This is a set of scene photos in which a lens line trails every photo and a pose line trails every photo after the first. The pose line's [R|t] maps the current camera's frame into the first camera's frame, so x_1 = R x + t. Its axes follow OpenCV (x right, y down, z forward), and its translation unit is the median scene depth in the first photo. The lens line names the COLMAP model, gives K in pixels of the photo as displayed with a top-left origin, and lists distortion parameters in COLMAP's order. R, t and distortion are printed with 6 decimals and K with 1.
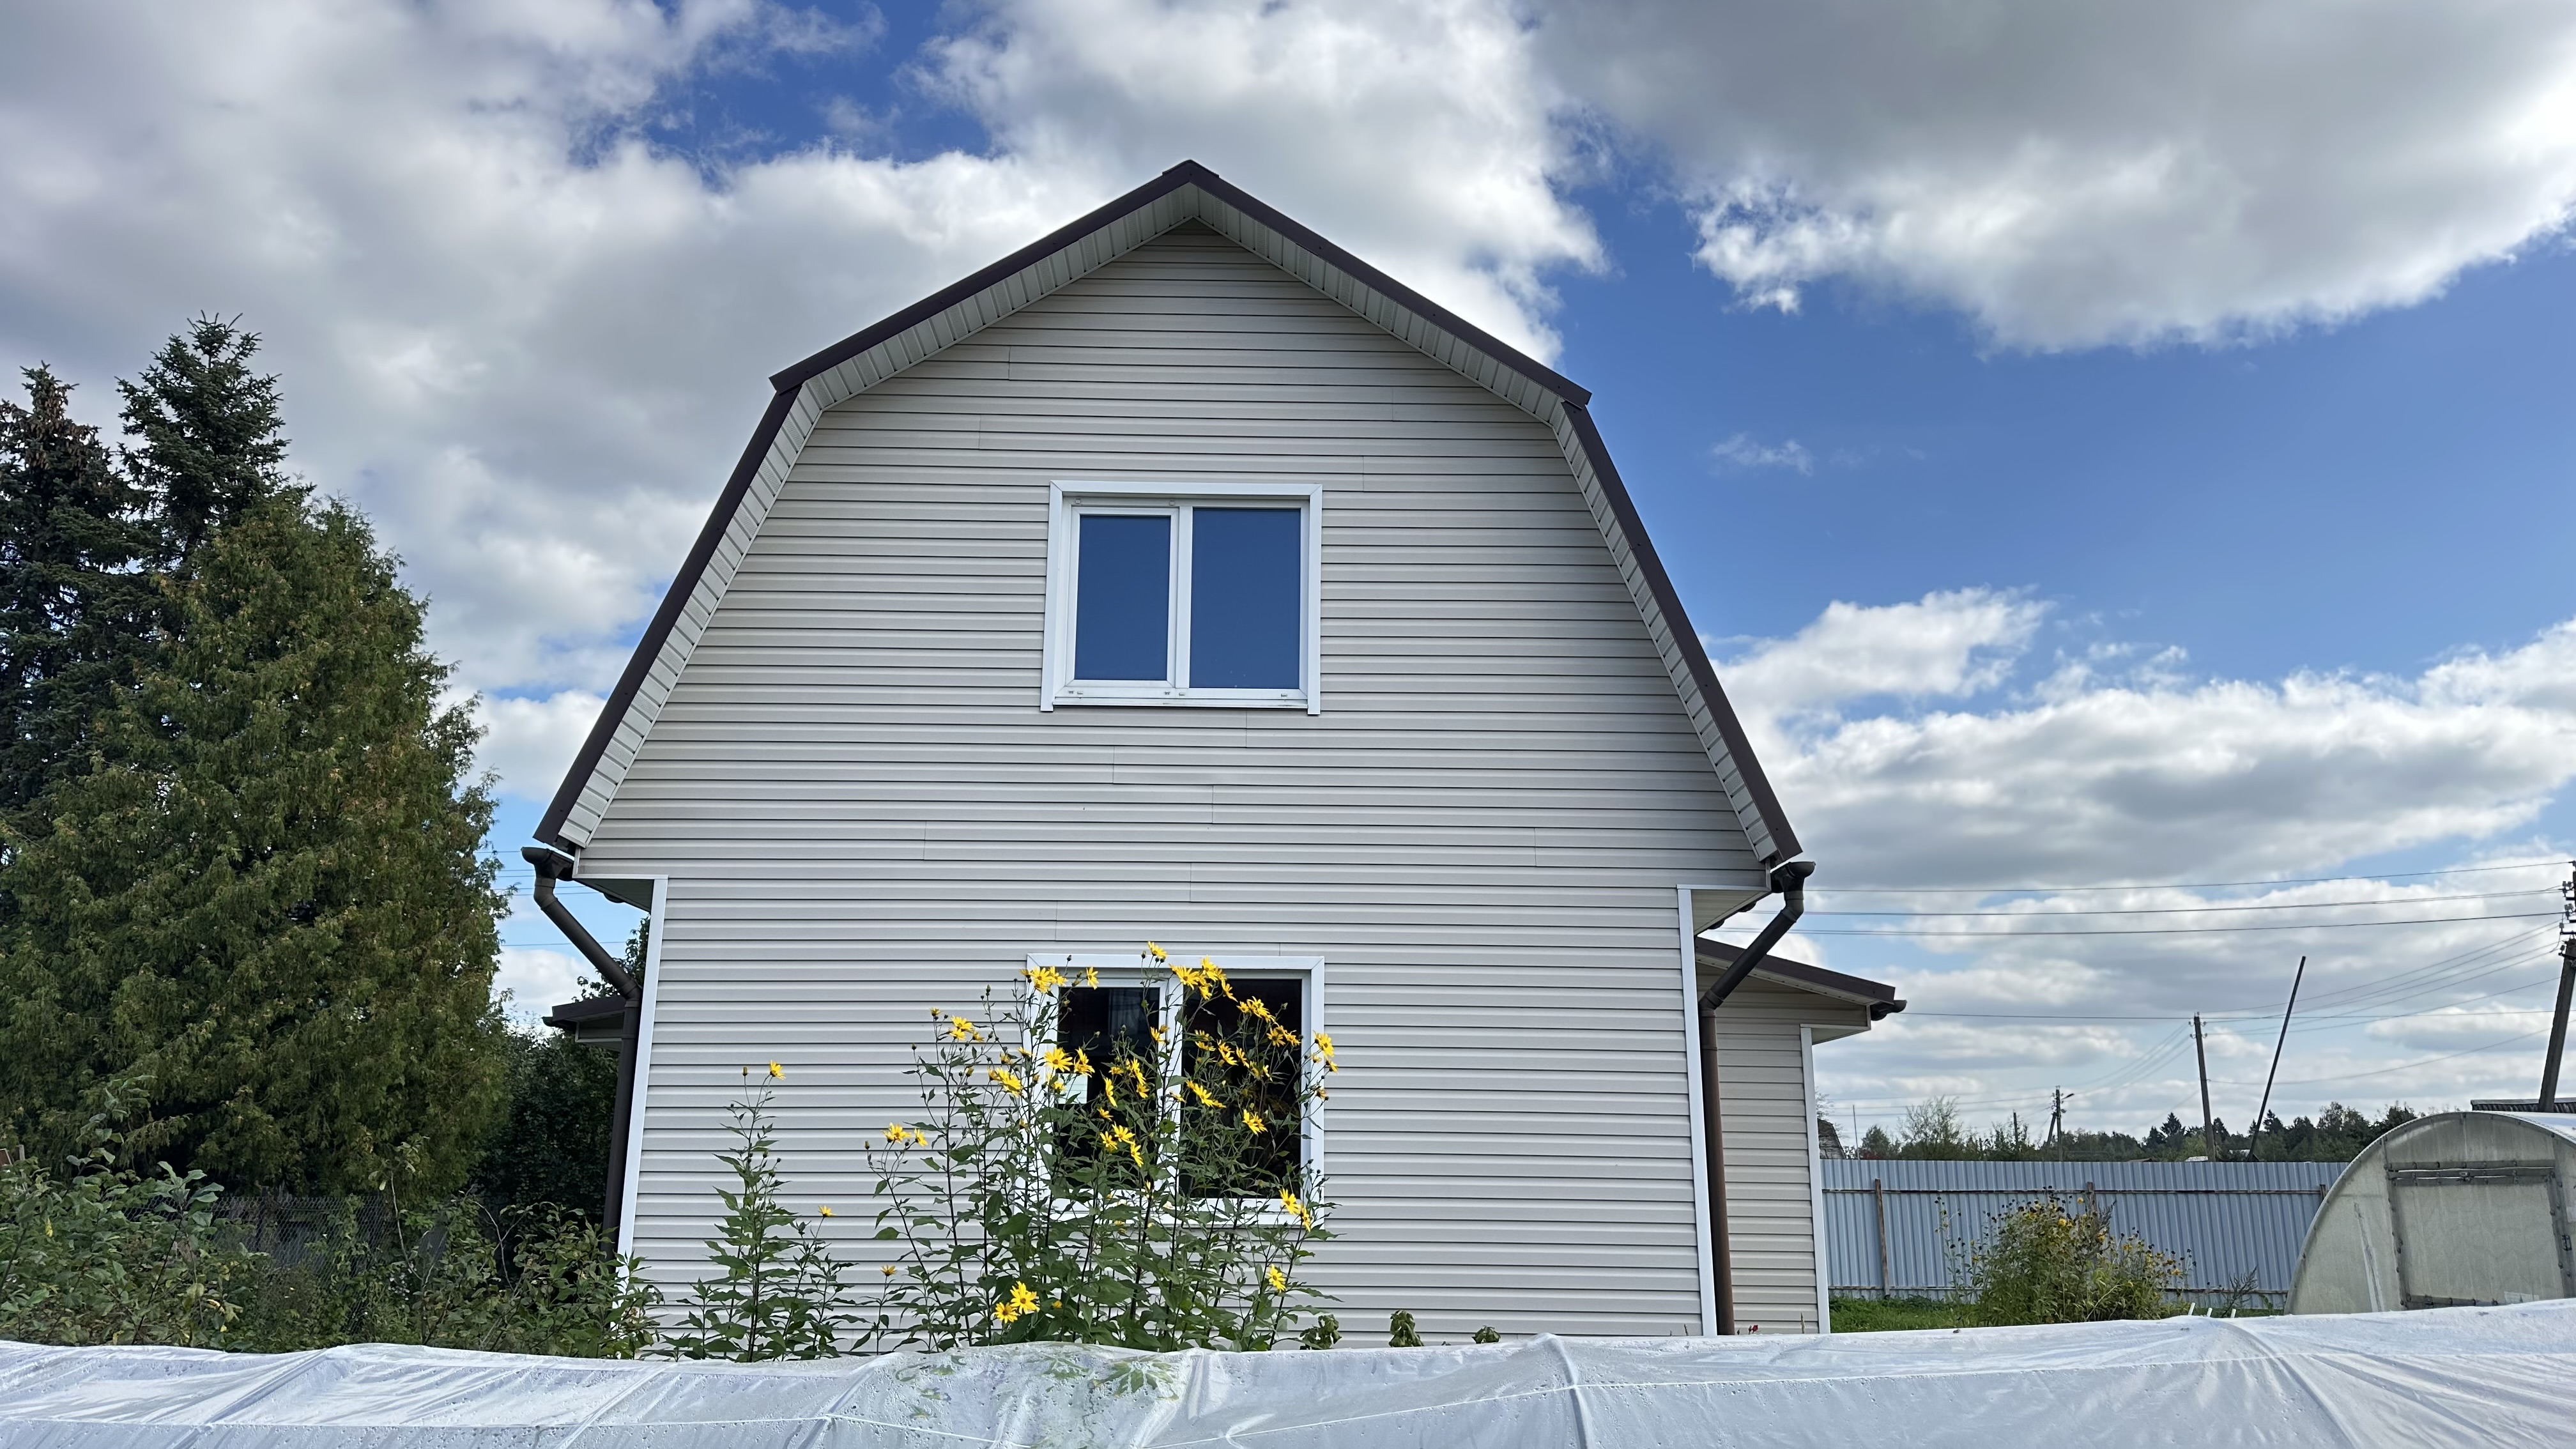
lens RADIAL K [[1803.8, 0, 1286.6], [0, 1803.8, 725.7], [0, 0, 1]] dist [0.064853, -0.081535]
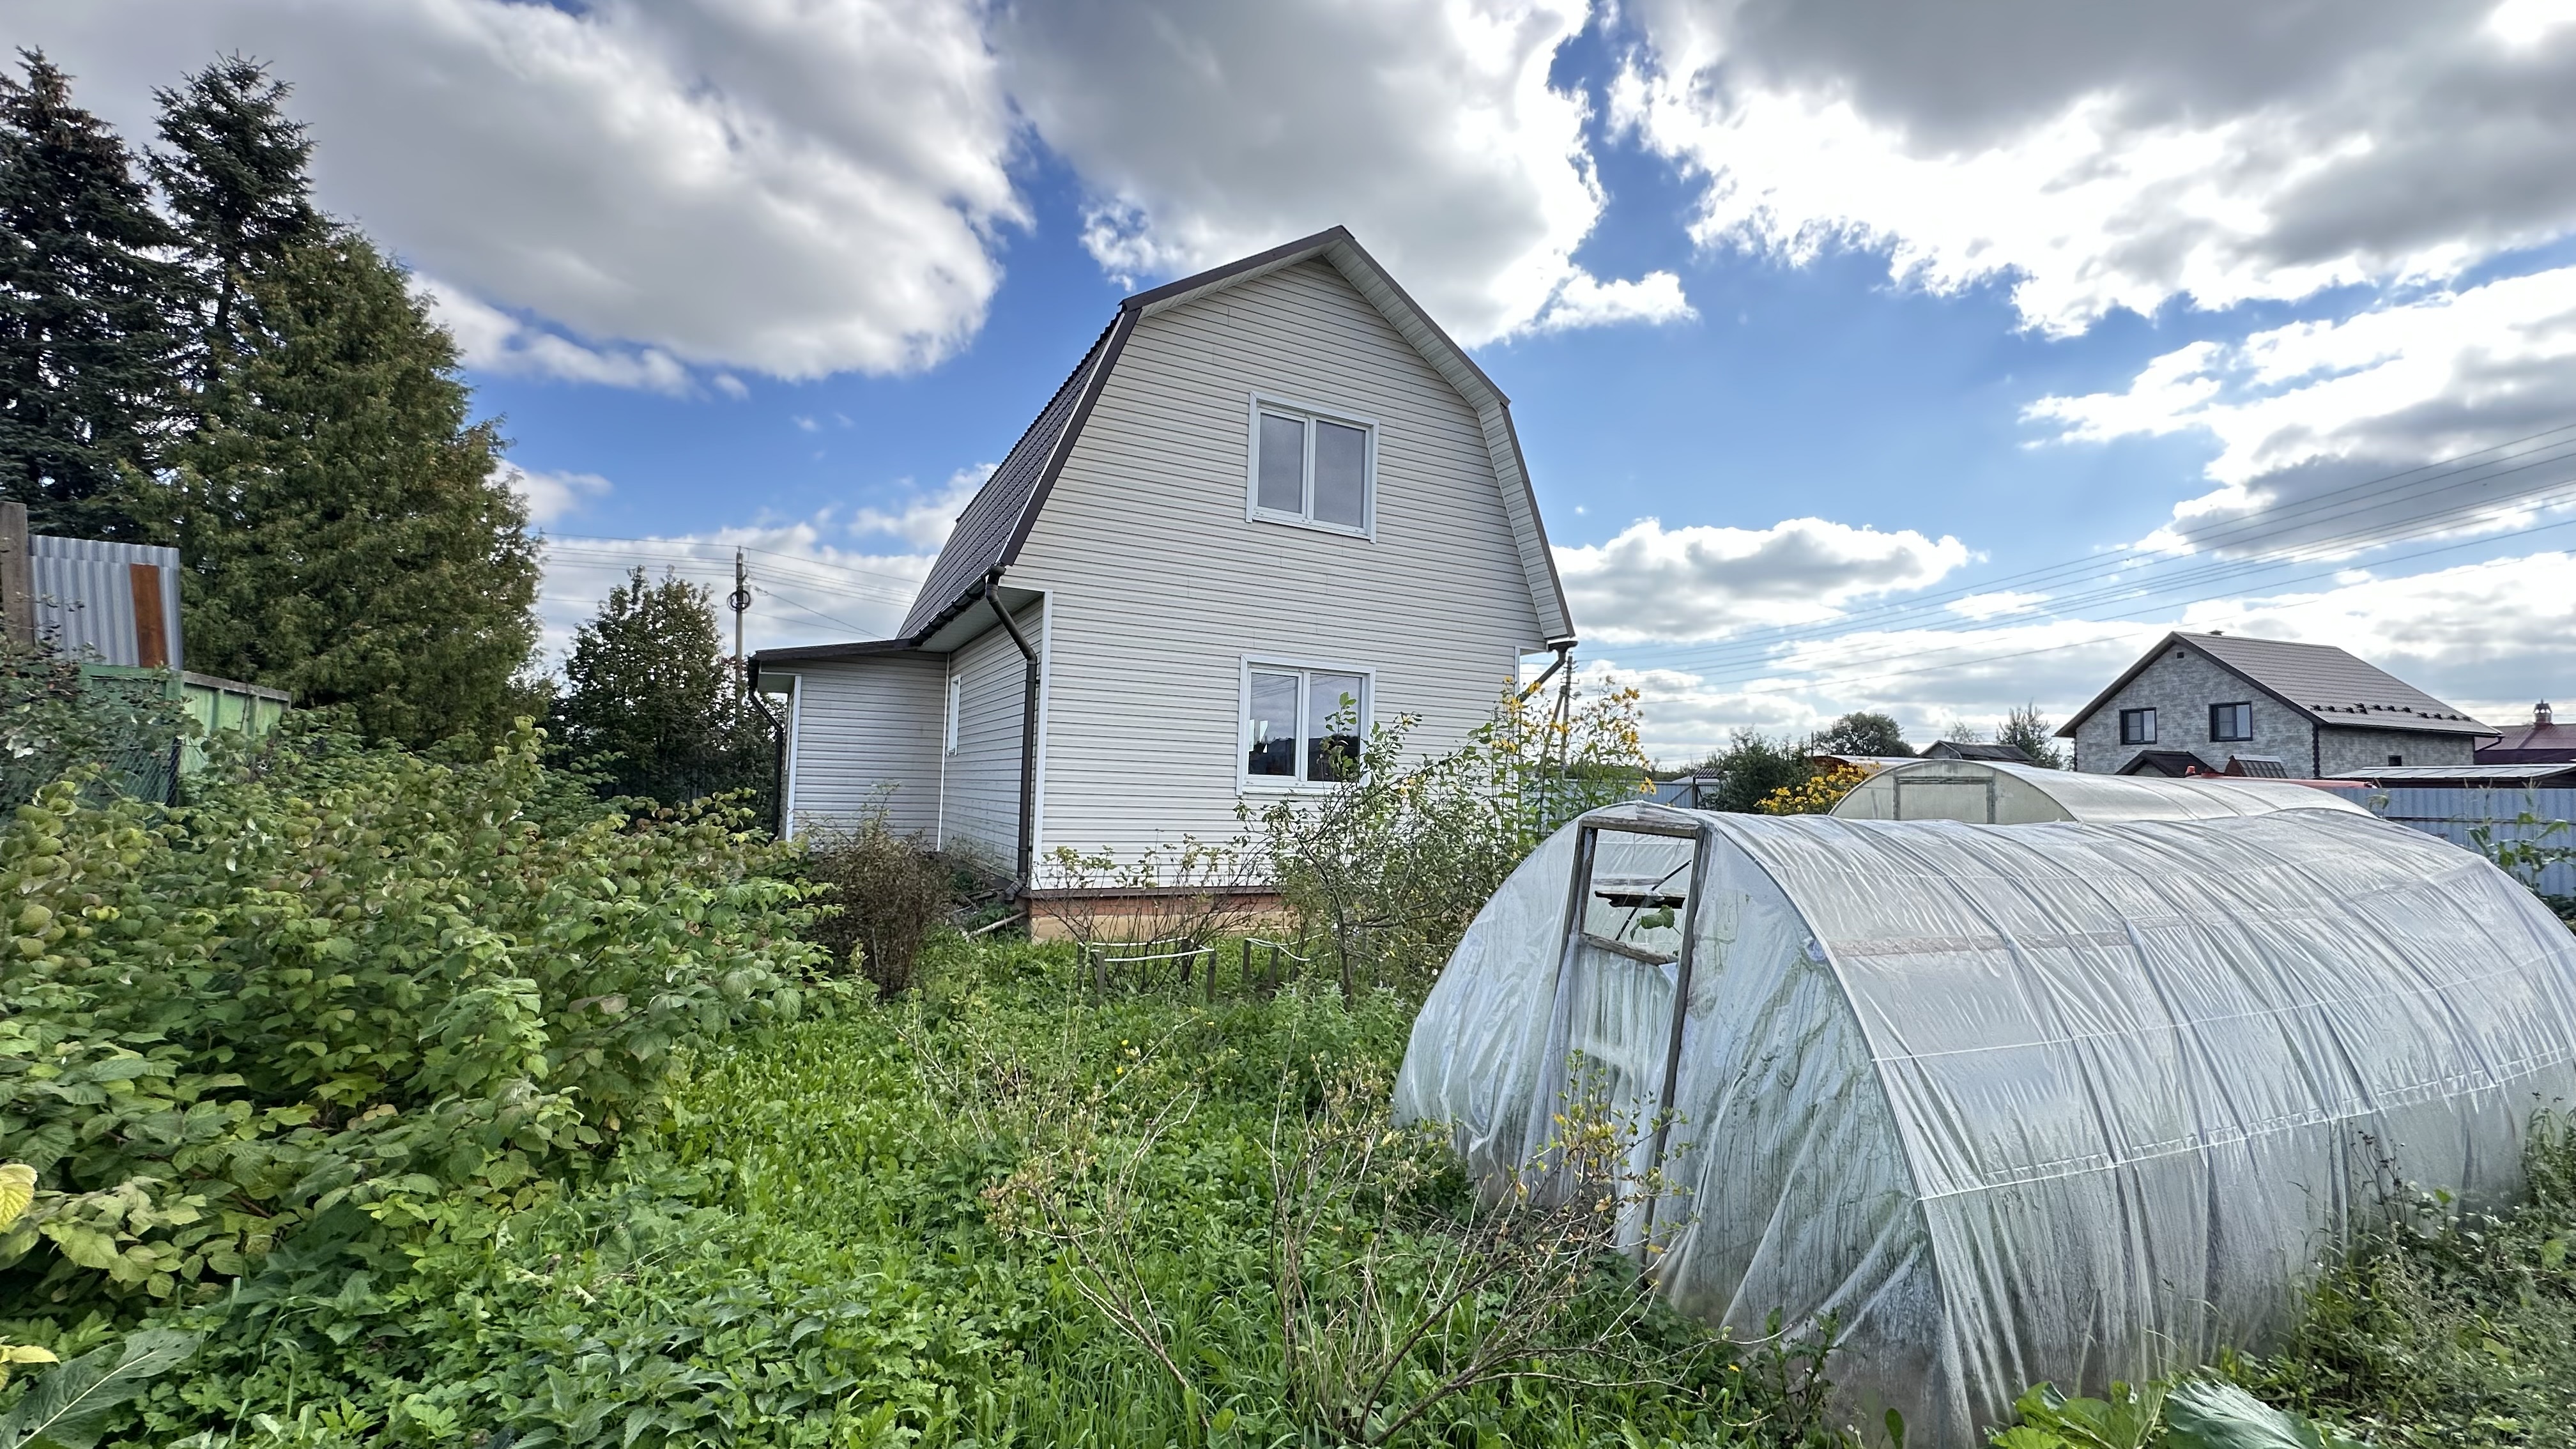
lens RADIAL K [[1023.6, 0, 1275.1], [0, 1023.6, 726.8], [0, 0, 1]] dist [-0.005755, 0.001892]
pose [[0.892540, 0.044786, 0.448739, -0.258106], [-0.132783, 0.977045, 0.166591, 0.008430], [-0.430977, -0.208274, 0.877998, 0.014160]]
